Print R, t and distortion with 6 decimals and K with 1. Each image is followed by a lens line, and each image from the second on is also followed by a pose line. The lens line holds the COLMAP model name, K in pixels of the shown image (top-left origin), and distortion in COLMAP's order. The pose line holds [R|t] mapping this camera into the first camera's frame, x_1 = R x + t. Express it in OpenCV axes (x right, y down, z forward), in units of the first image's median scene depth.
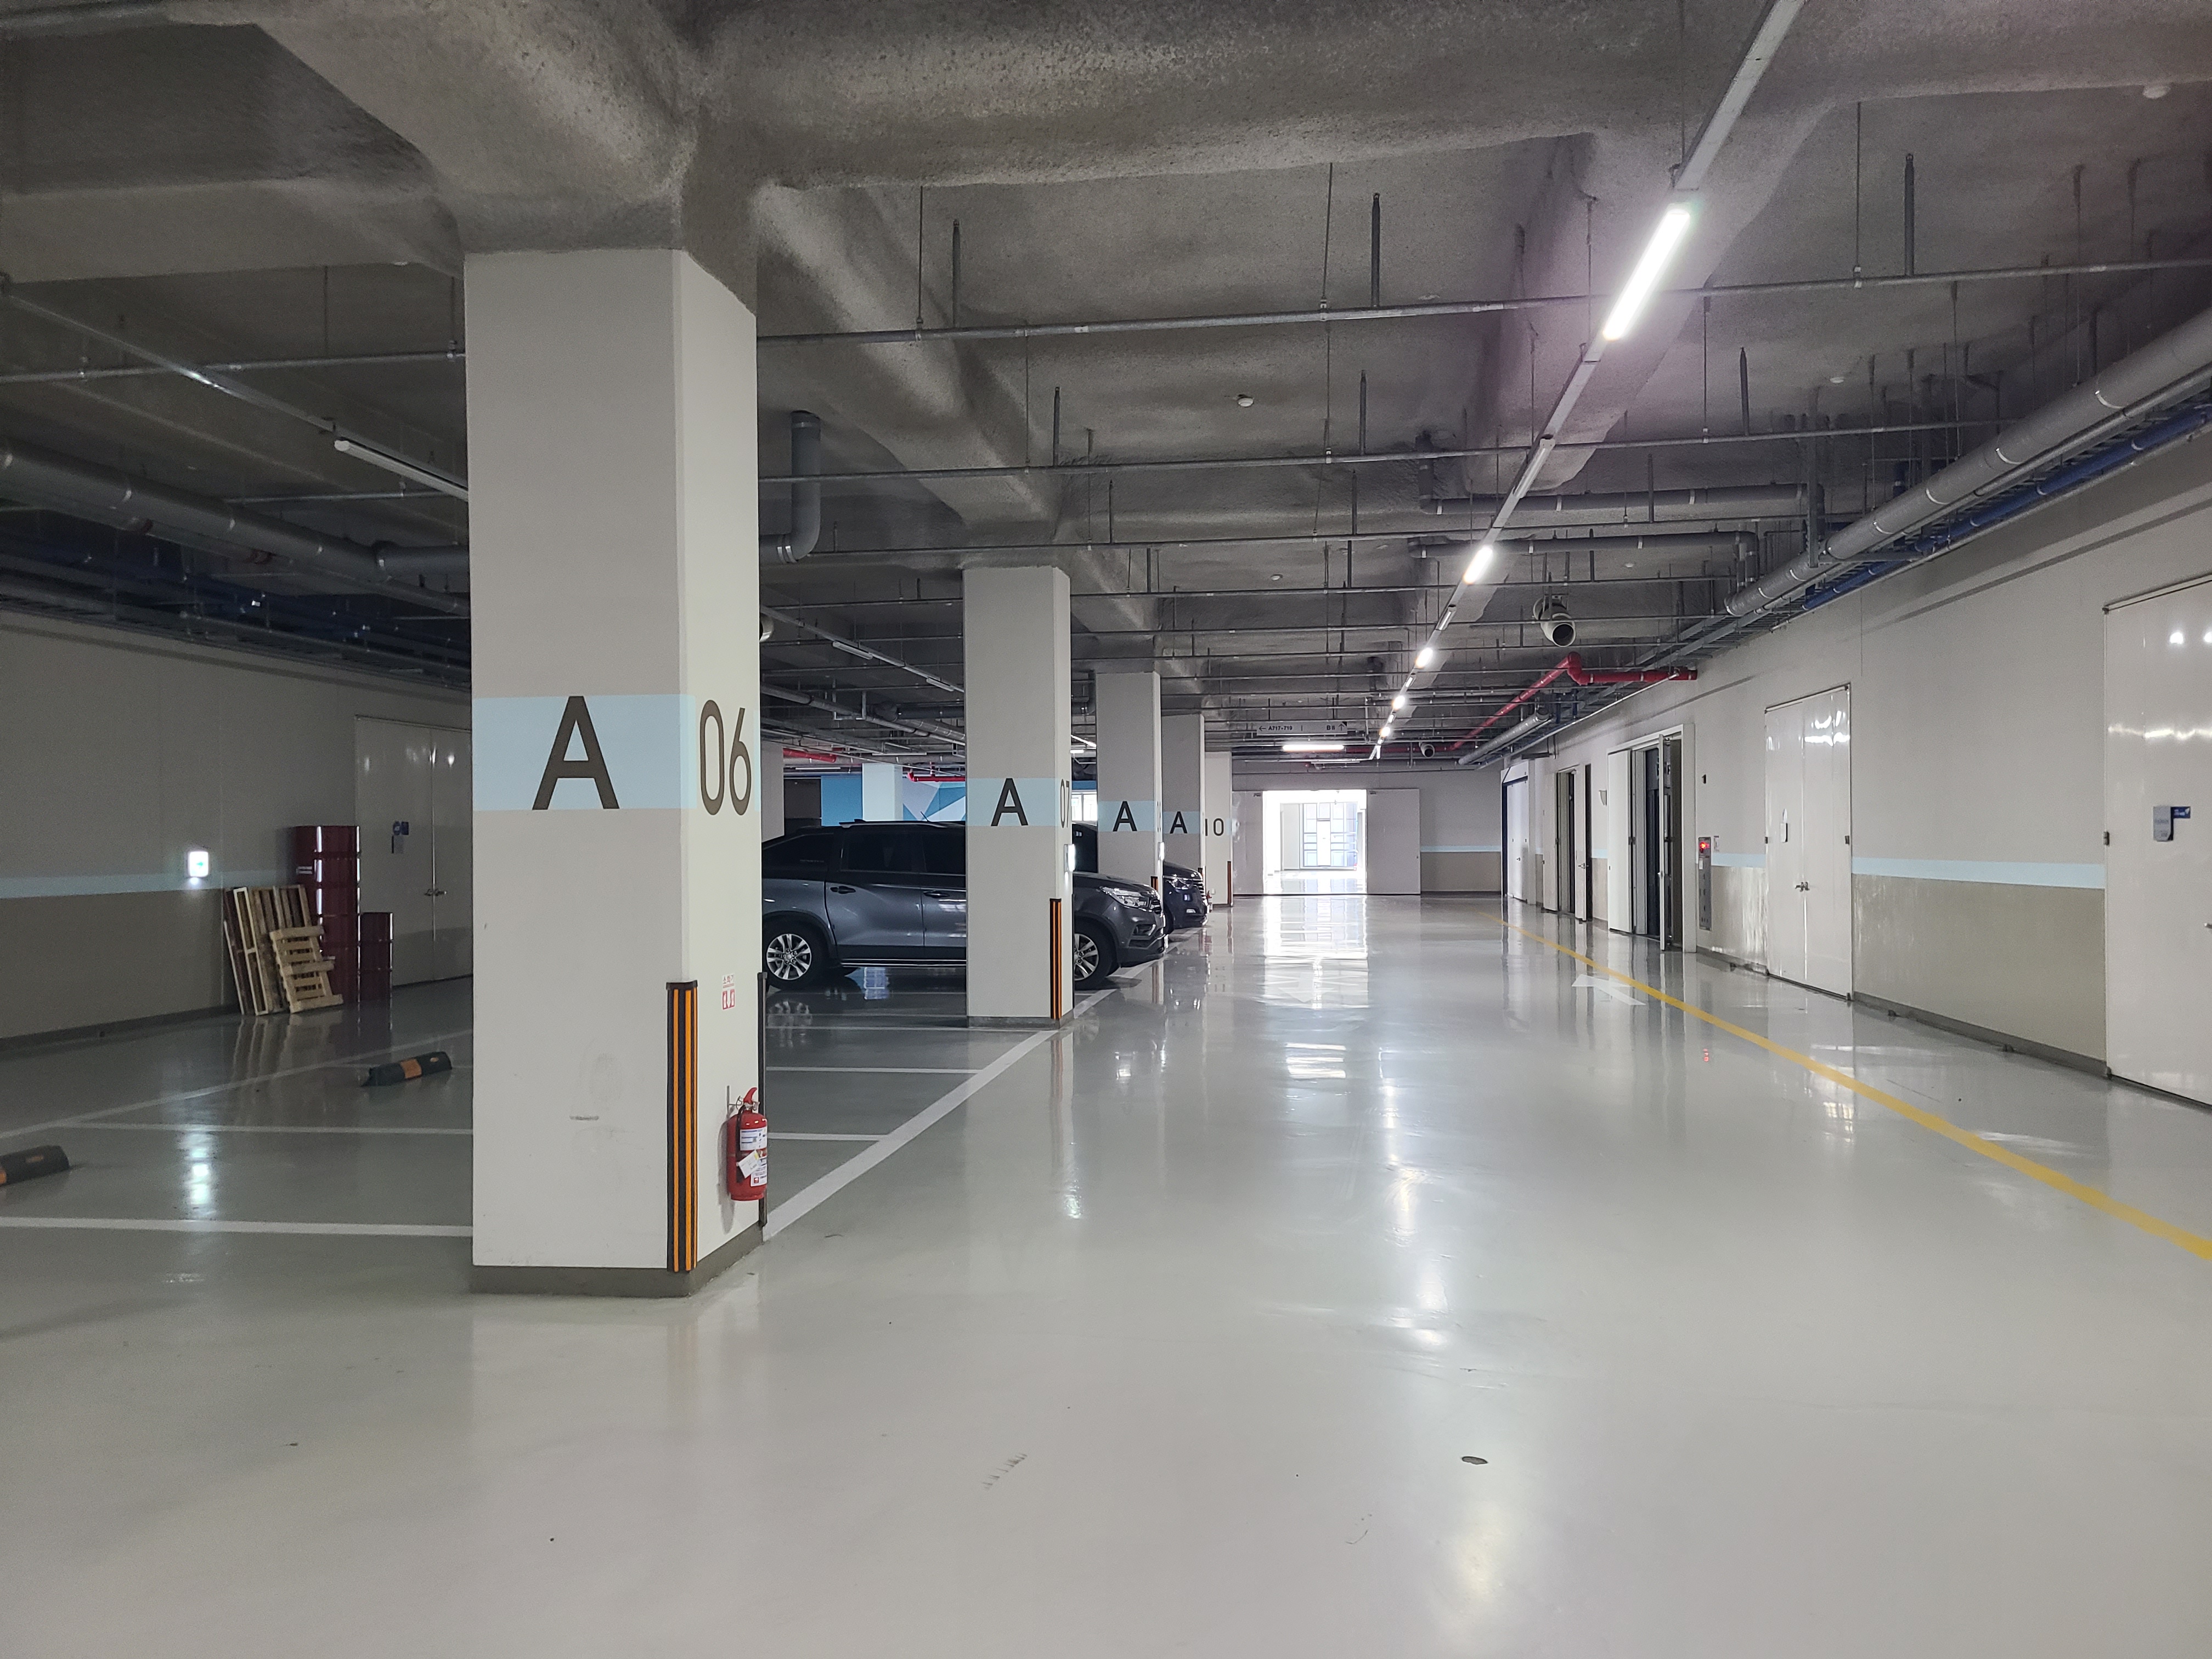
lens RADIAL K [[1636.4, 0, 1095.1], [0, 1636.4, 834.8], [0, 0, 1]] dist [0.015553, 0.001012]
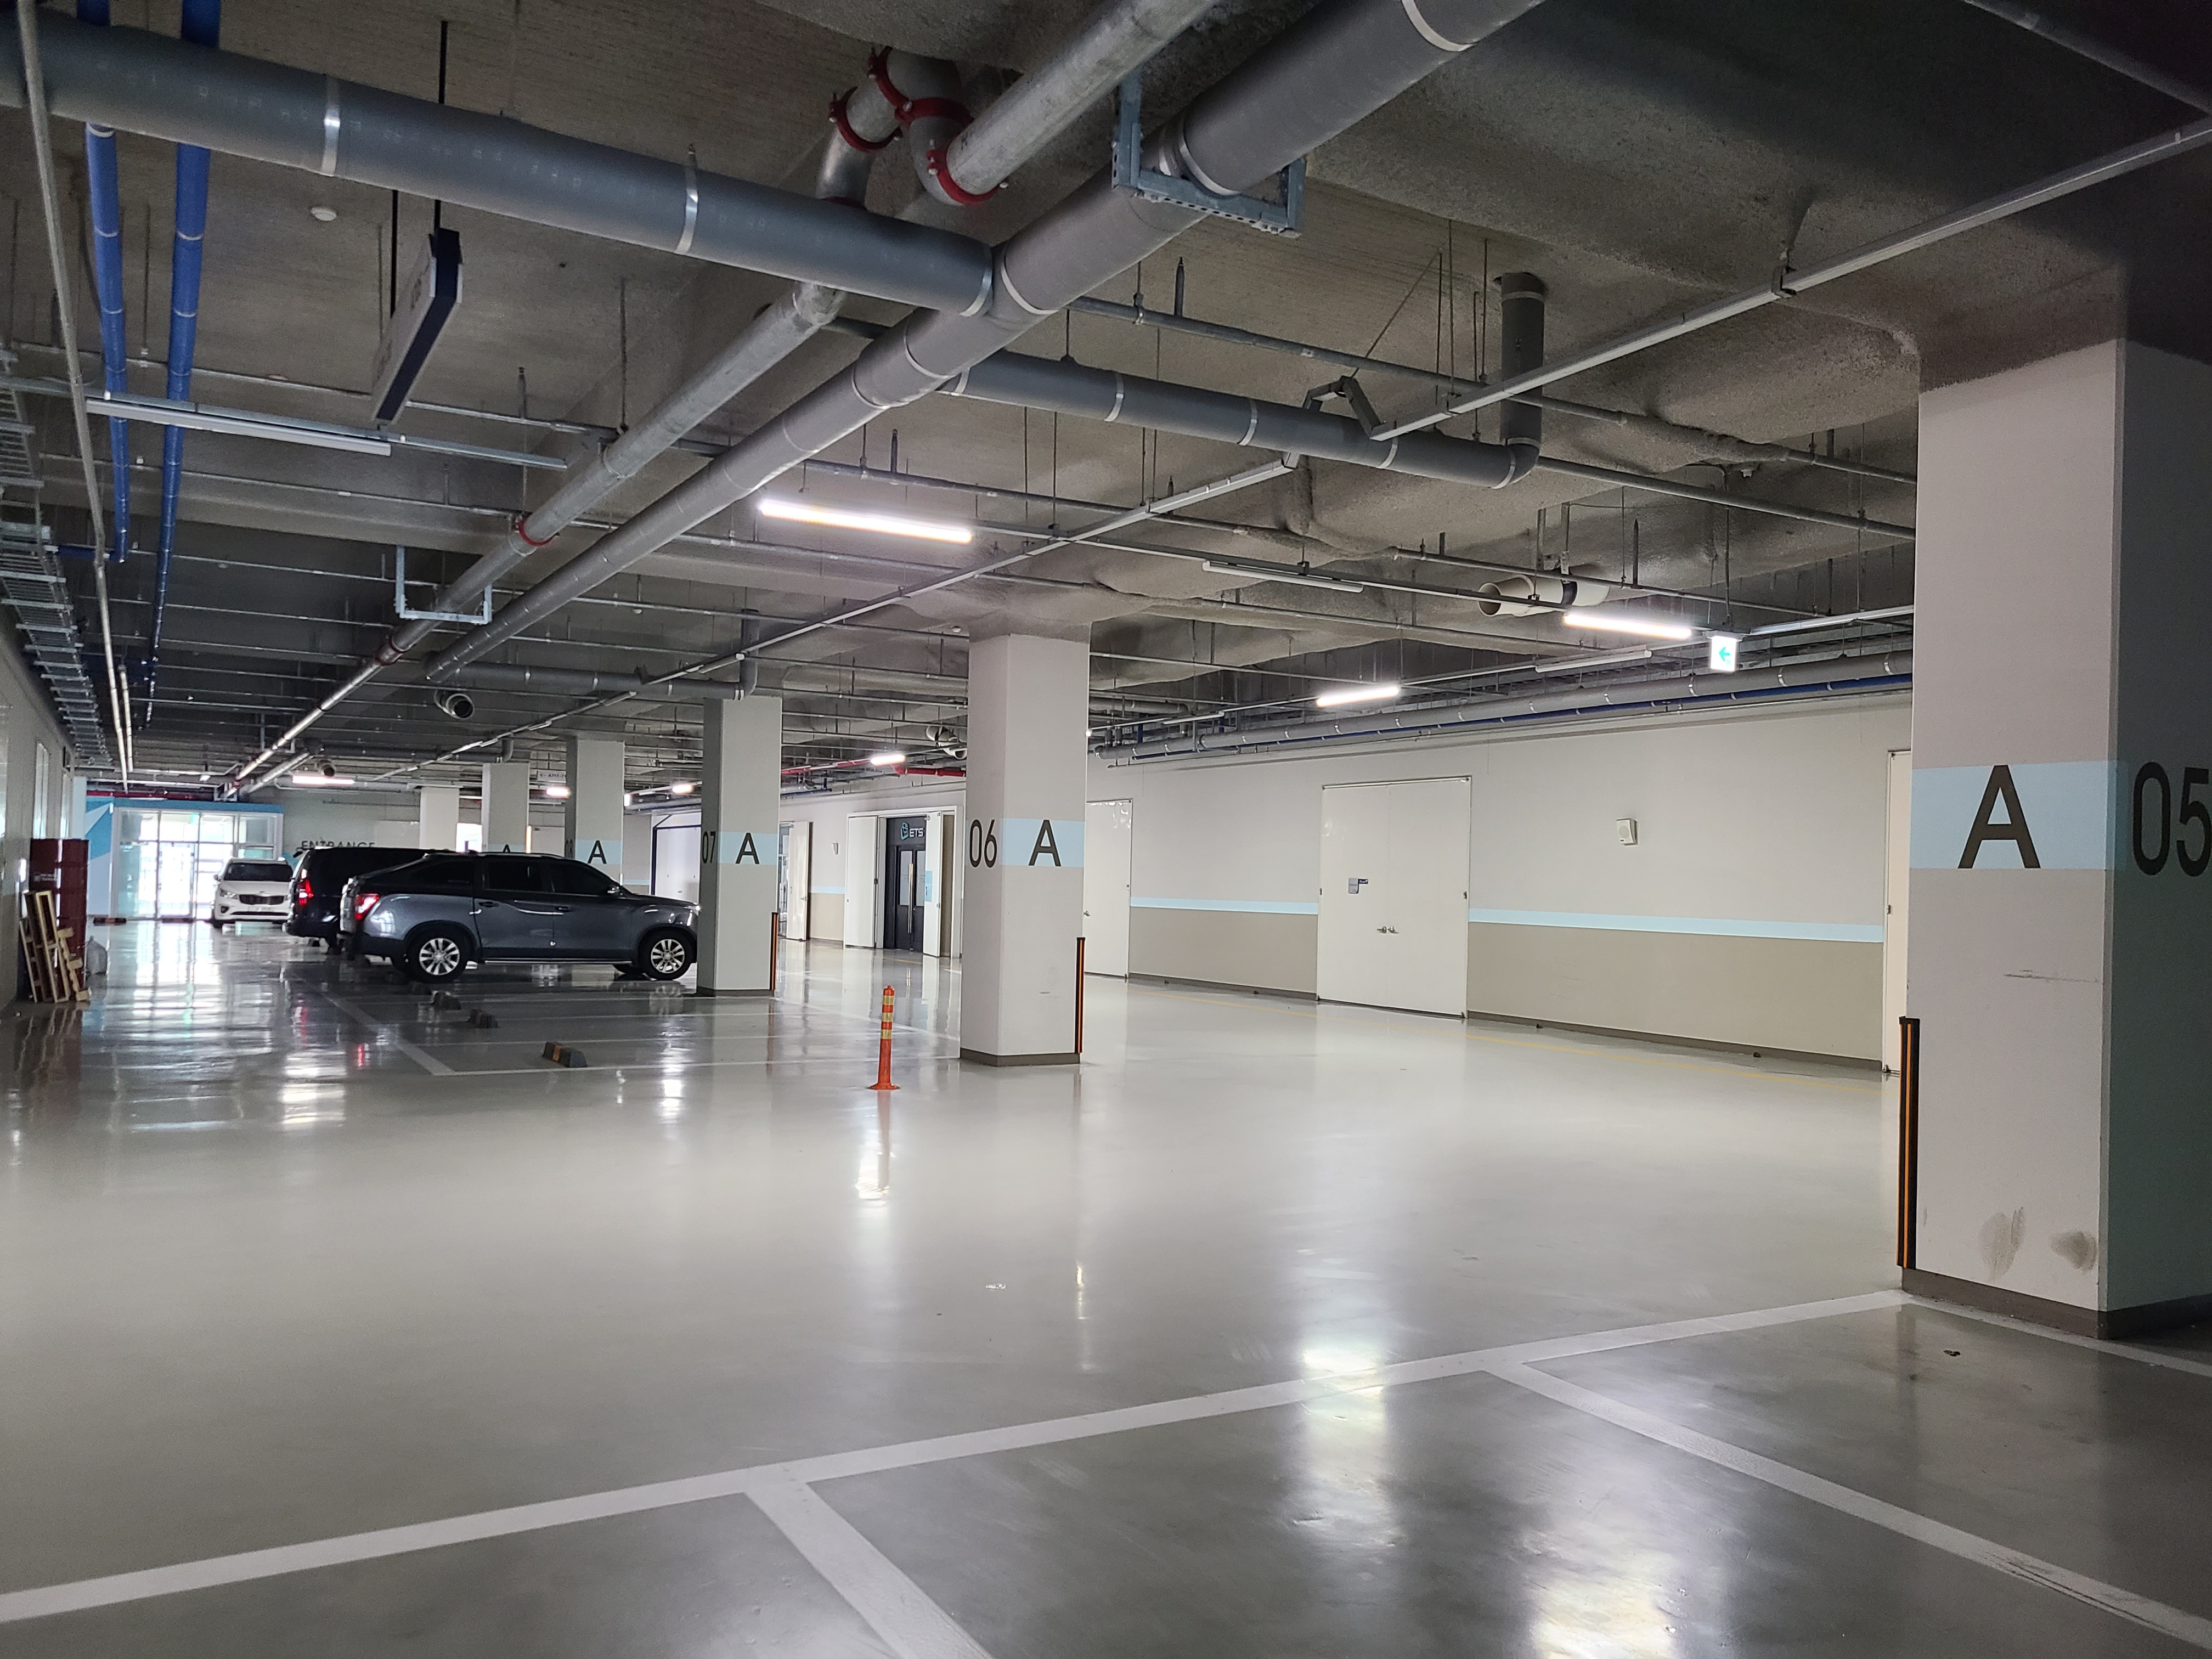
lens RADIAL K [[1636.4, 0, 1107.6], [0, 1636.4, 833.6], [0, 0, 1]] dist [0.015553, 0.001012]
pose [[0.776964, 0.047260, 0.627769, -0.667373], [-0.033462, 0.998869, -0.033783, 0.005771], [-0.628655, 0.005242, 0.777666, -0.356383]]
